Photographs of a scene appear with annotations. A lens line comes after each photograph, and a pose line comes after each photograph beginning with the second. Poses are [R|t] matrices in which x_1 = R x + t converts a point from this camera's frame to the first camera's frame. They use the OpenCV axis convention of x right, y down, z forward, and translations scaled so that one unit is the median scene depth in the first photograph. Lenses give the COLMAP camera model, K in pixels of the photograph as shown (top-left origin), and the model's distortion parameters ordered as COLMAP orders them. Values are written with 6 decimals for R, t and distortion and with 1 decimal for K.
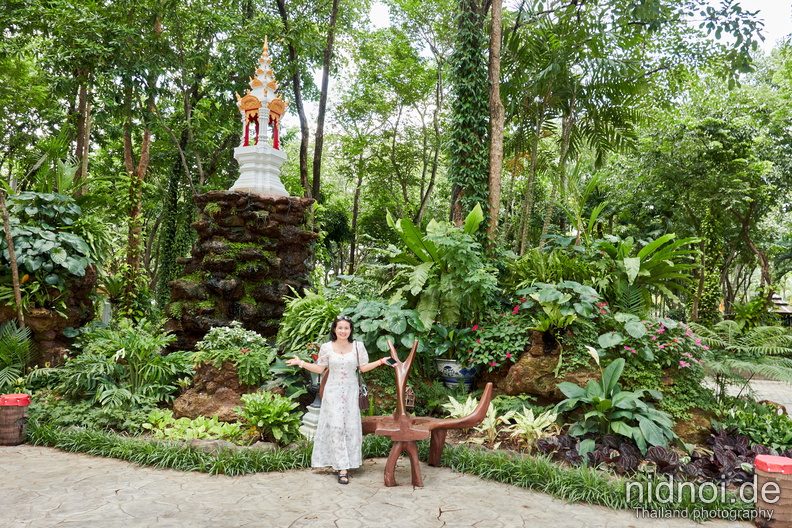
lens RADIAL K [[620.2, 0, 396.0], [0, 620.2, 264.6], [0, 0, 1]] dist [0.003981, -0.016090]
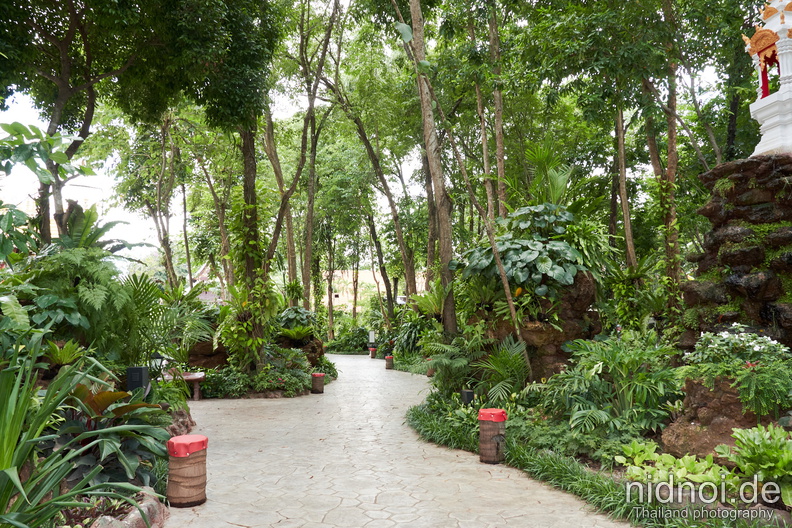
lens RADIAL K [[620.2, 0, 396.0], [0, 620.2, 263.7], [0, 0, 1]] dist [0.003981, -0.016090]
pose [[0.625384, -0.121321, -0.770828, 0.044358], [0.088154, 0.992500, -0.084690, 0.044296], [0.775321, -0.014988, 0.631389, 0.227978]]
